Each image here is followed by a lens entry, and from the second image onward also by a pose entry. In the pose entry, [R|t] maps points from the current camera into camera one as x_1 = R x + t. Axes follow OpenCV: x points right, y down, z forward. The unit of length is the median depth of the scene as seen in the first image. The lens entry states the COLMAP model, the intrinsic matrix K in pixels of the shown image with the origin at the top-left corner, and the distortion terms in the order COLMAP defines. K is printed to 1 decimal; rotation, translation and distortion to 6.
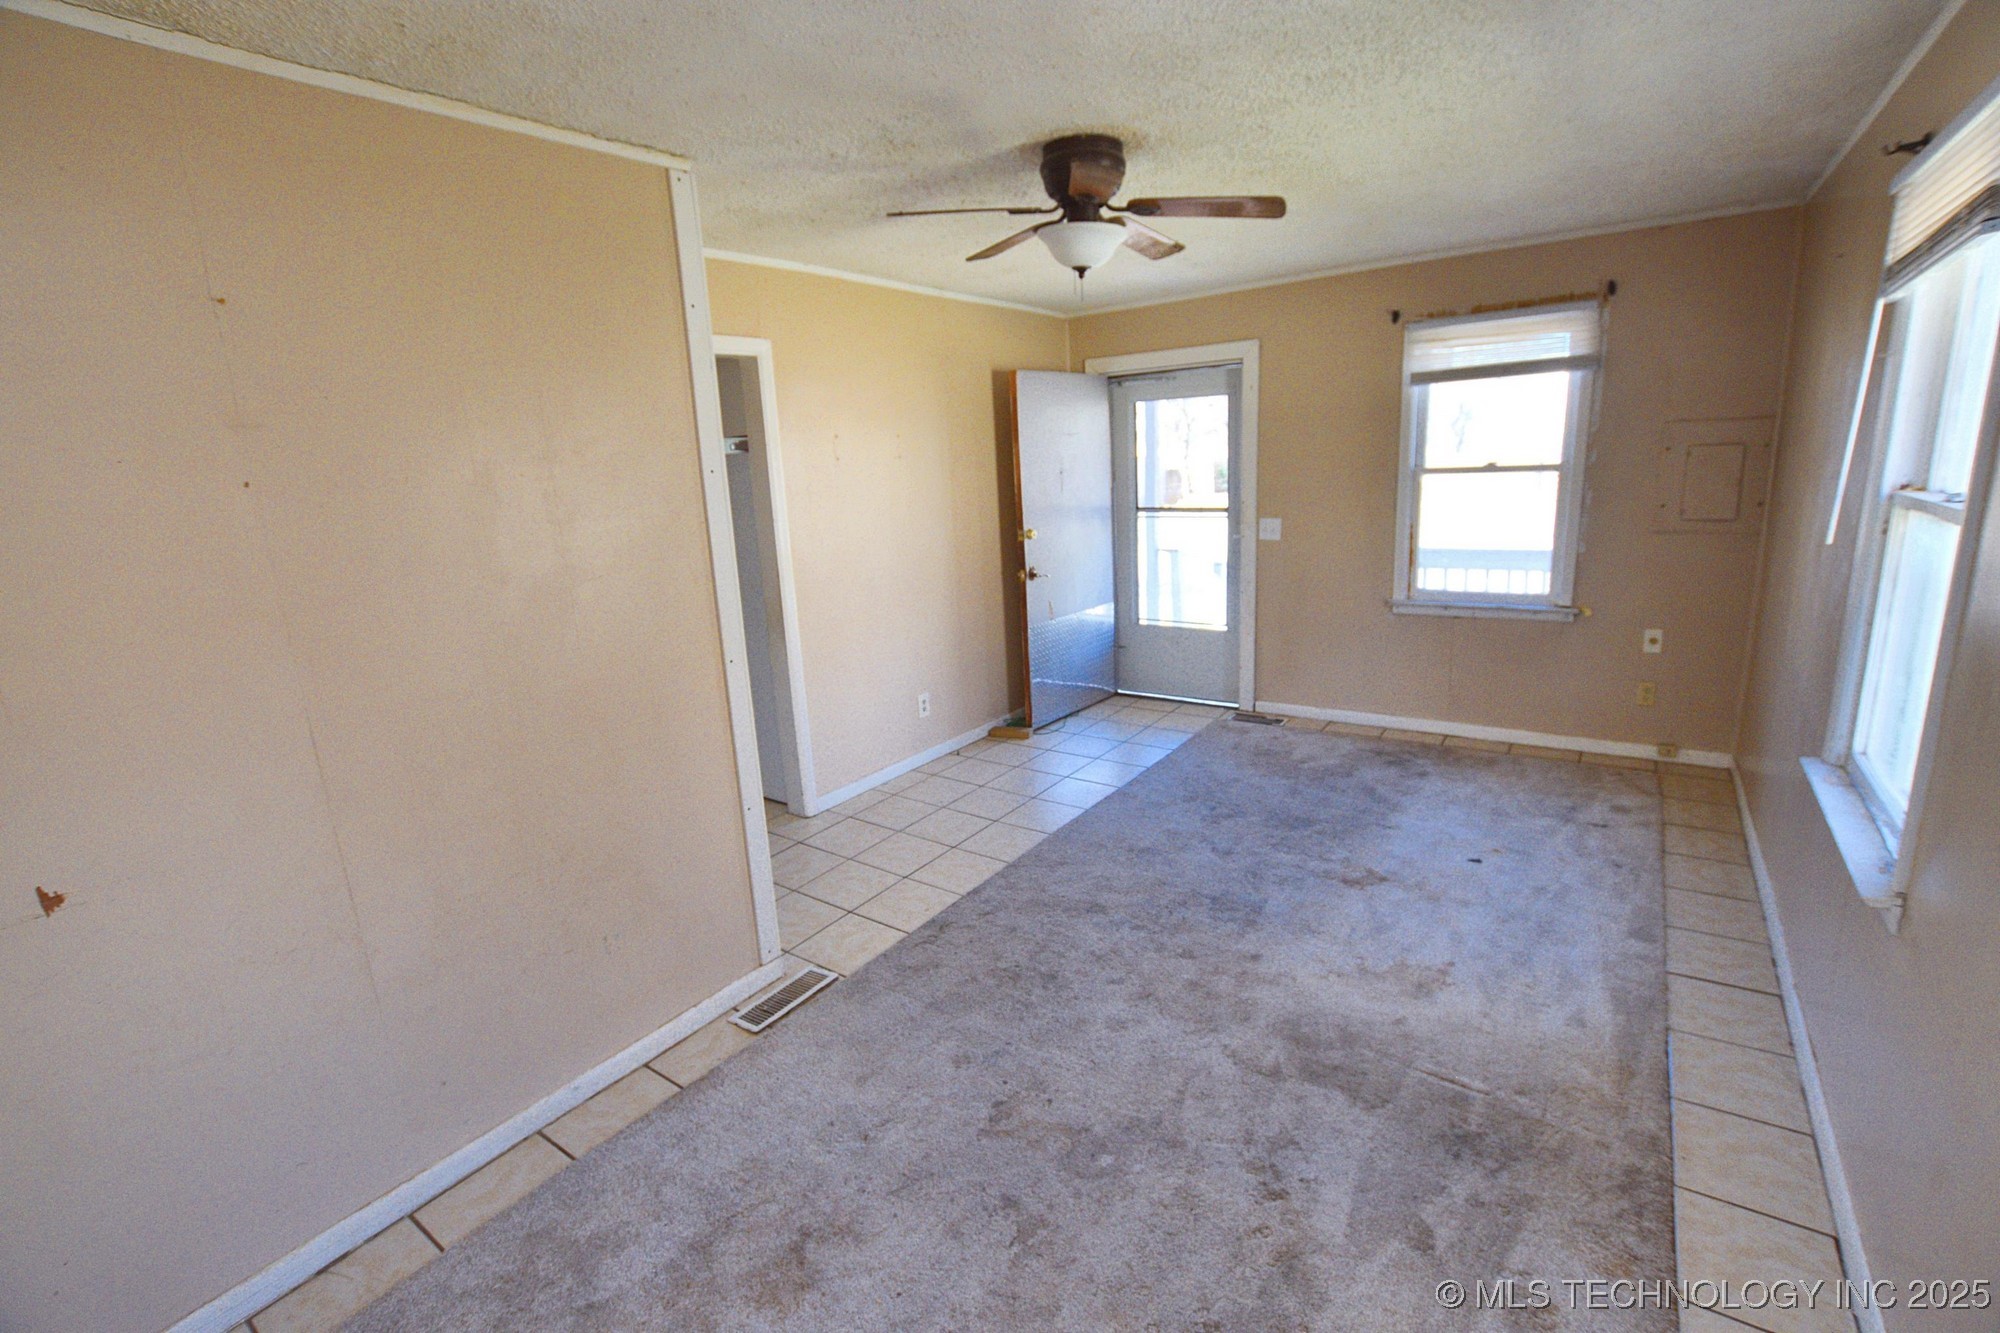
lens RADIAL K [[882.7, 0, 995.6], [0, 882.7, 664.1], [0, 0, 1]] dist [-0.034196, 0.004607]
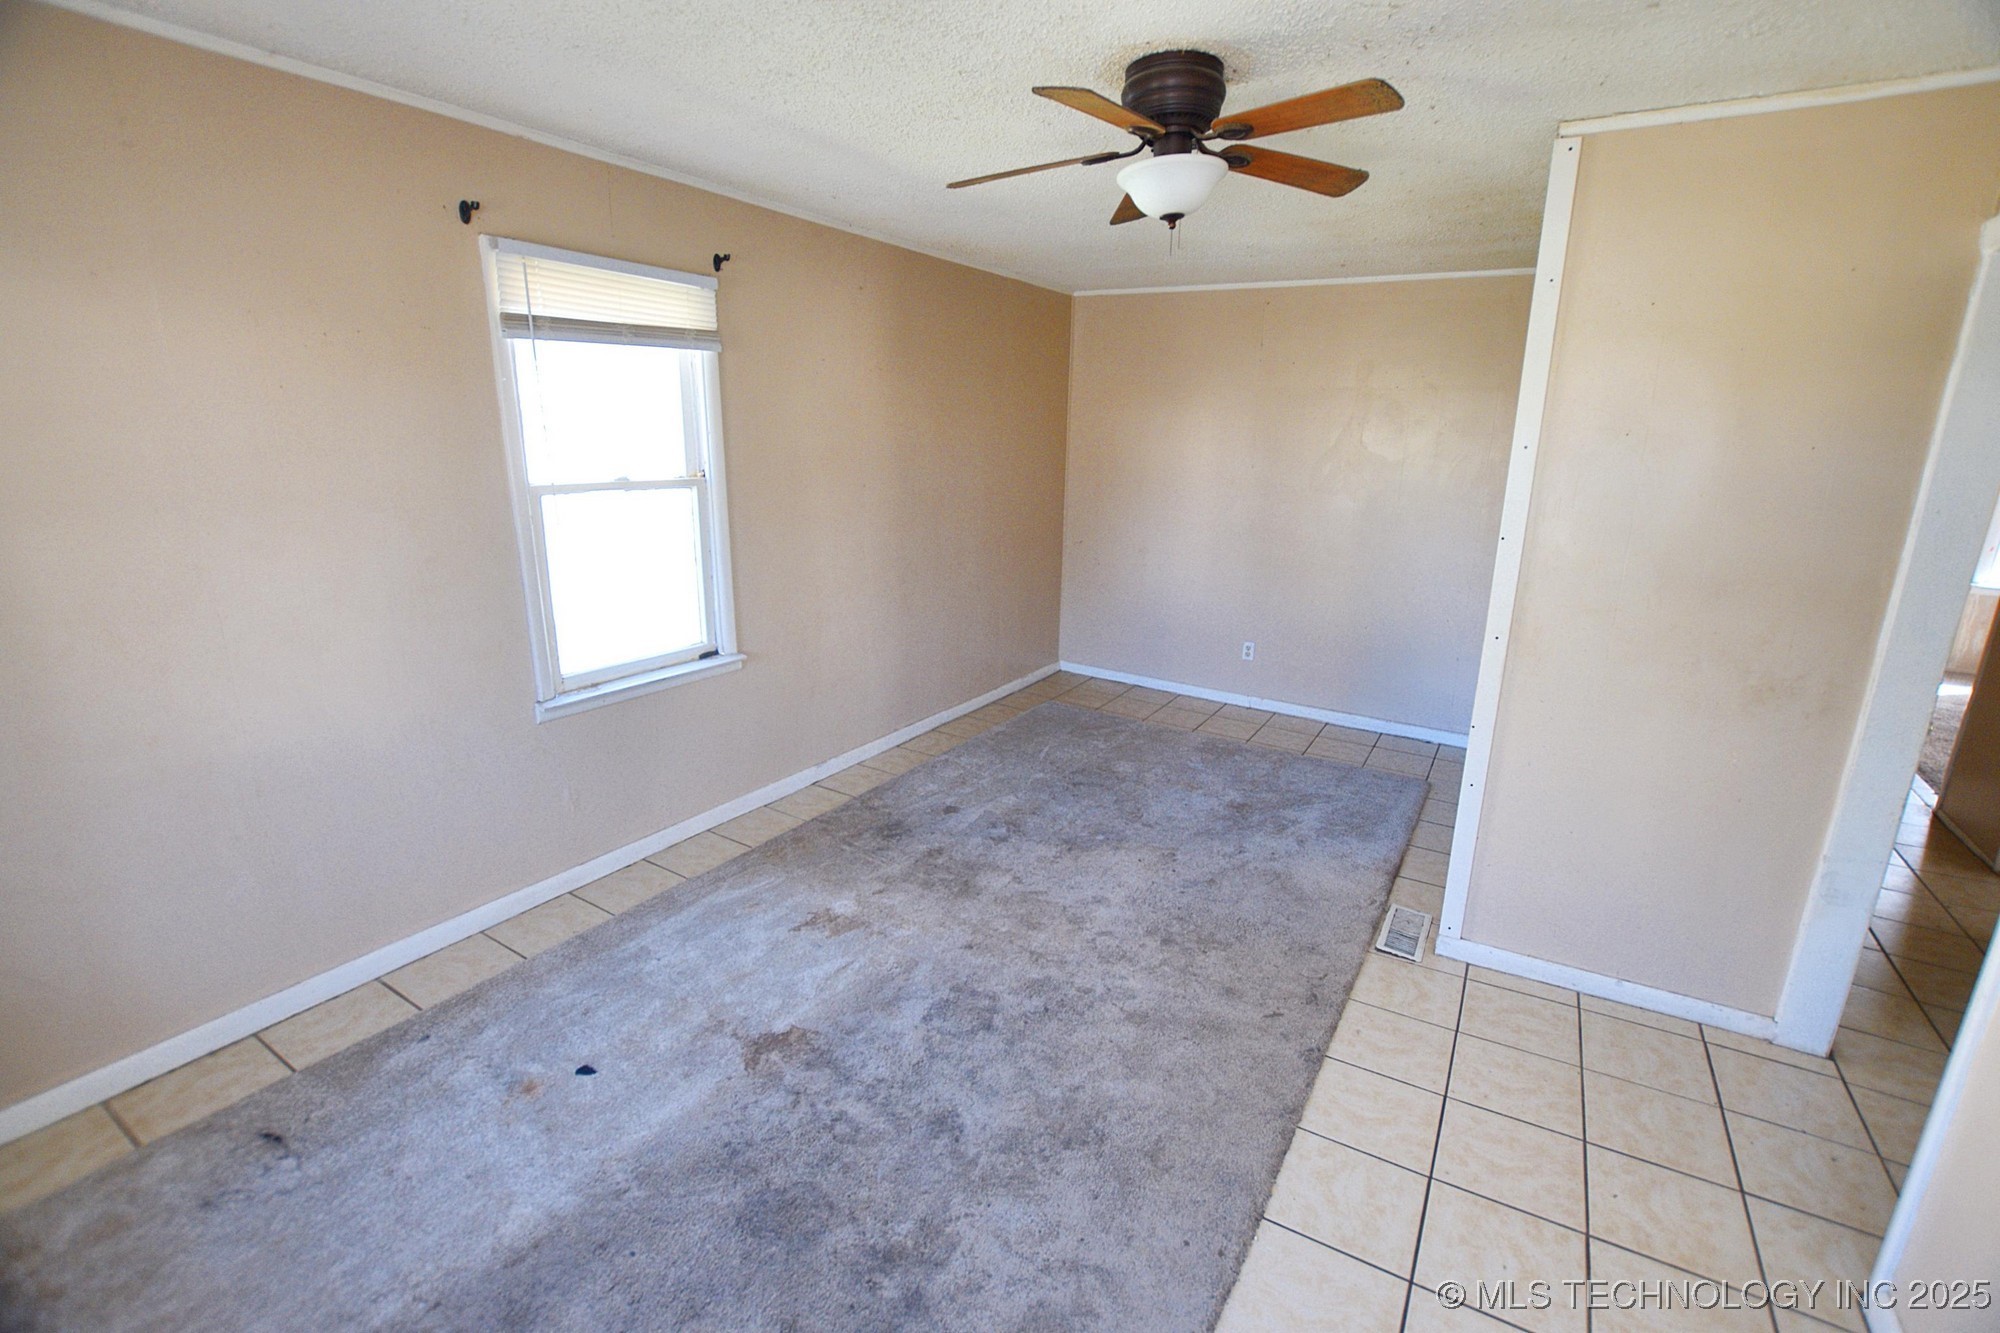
lens RADIAL K [[882.7, 0, 996.4], [0, 882.7, 666.0], [0, 0, 1]] dist [-0.034196, 0.004607]
pose [[-0.997185, 0.053953, -0.052066, 0.254959], [0.023374, 0.883497, 0.467853, -0.362691], [0.071242, 0.465319, -0.882271, 1.480914]]
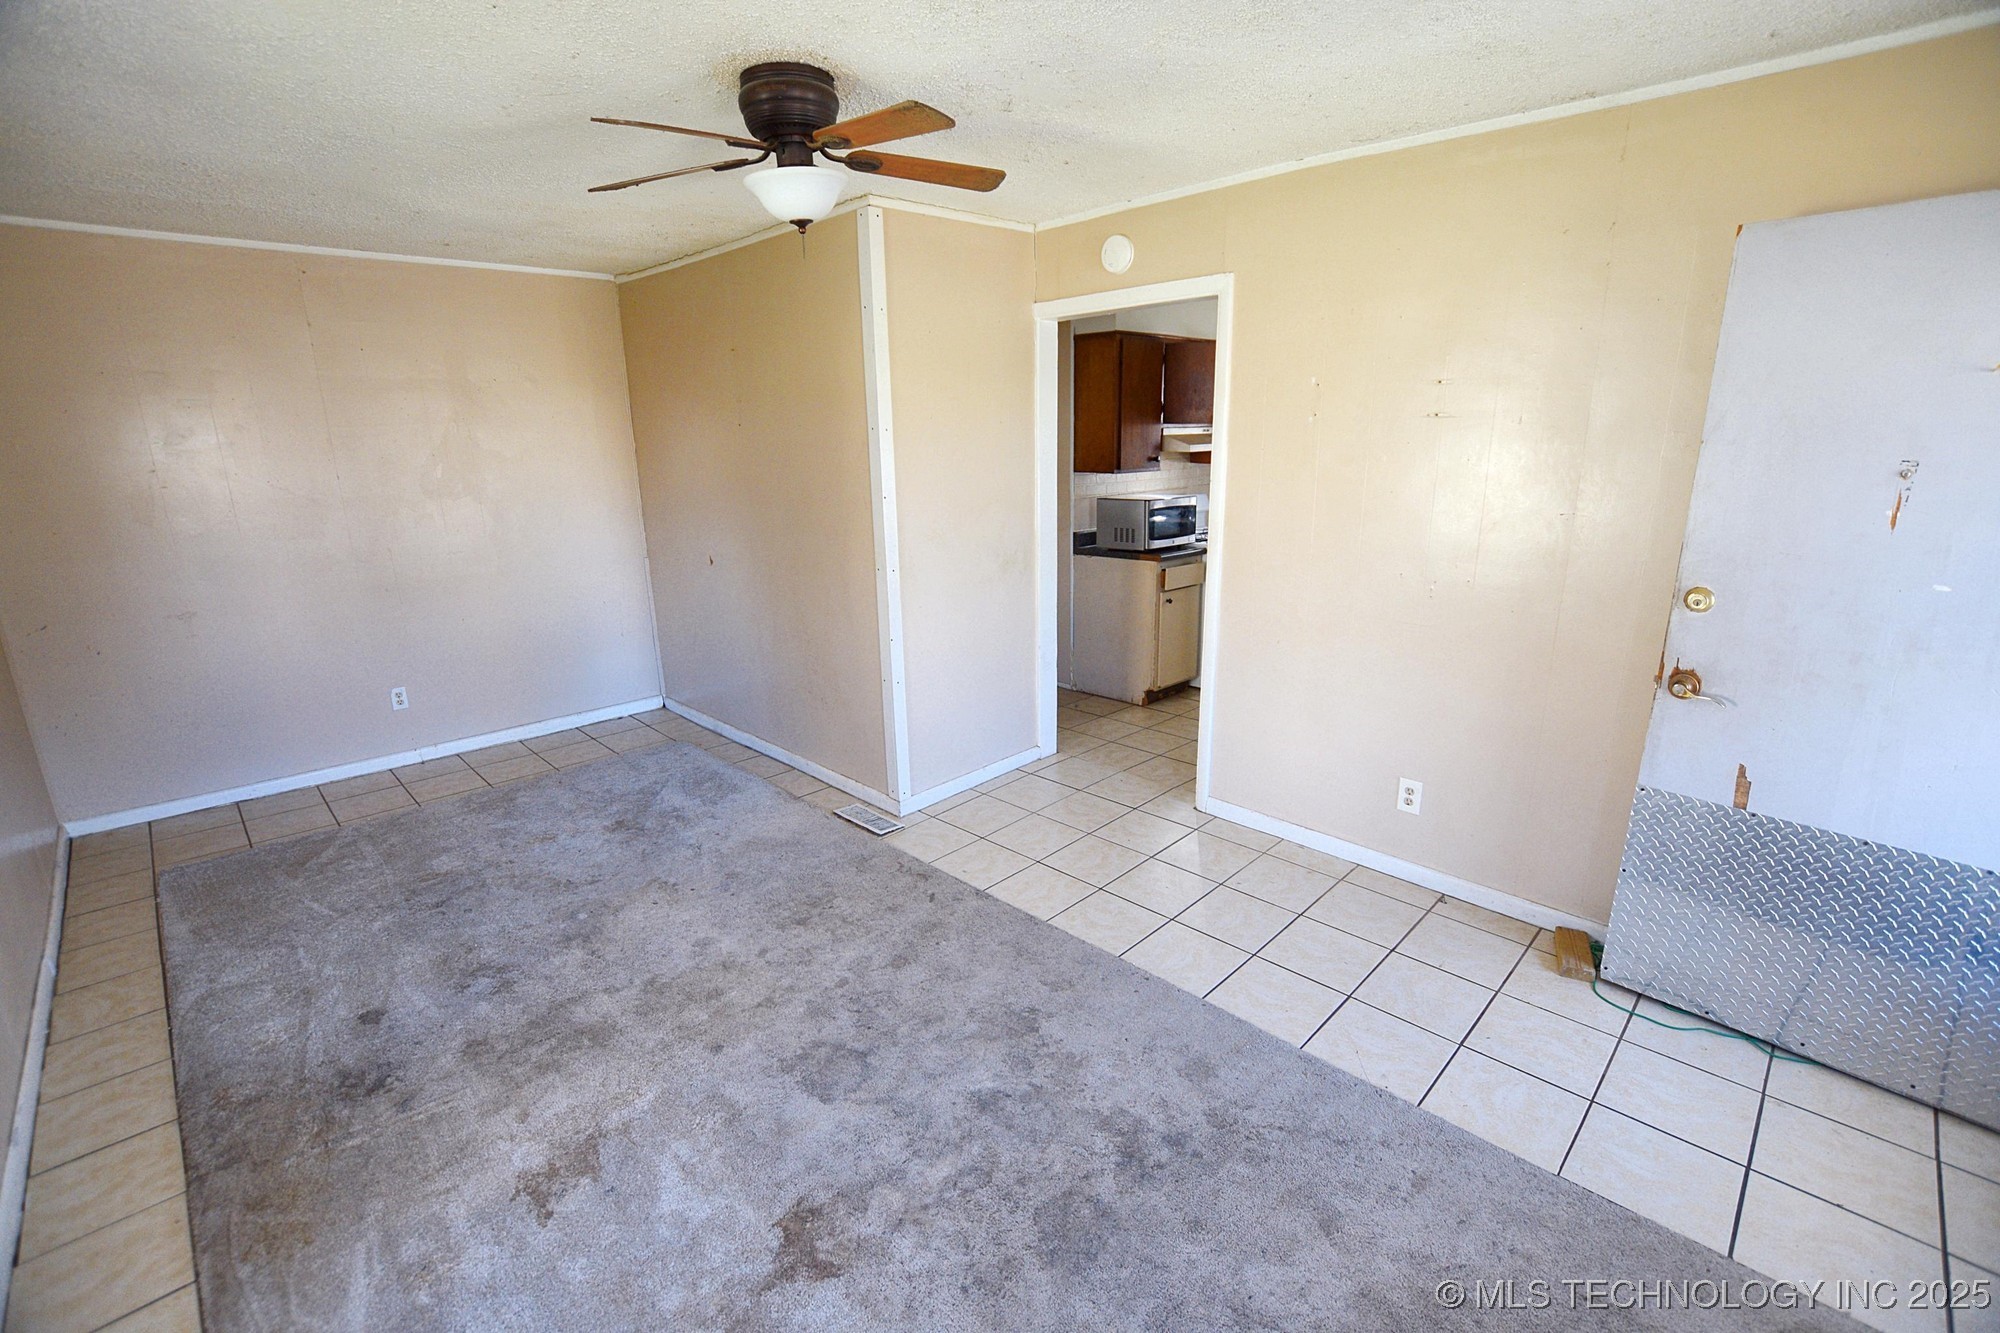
lens RADIAL K [[882.7, 0, 1007.3], [0, 882.7, 666.7], [0, 0, 1]] dist [-0.034196, 0.004607]
pose [[-0.161115, 0.319096, -0.933927, 0.785640], [-0.195368, 0.917252, 0.347103, -0.302205], [0.967405, 0.238383, -0.085441, 1.064214]]
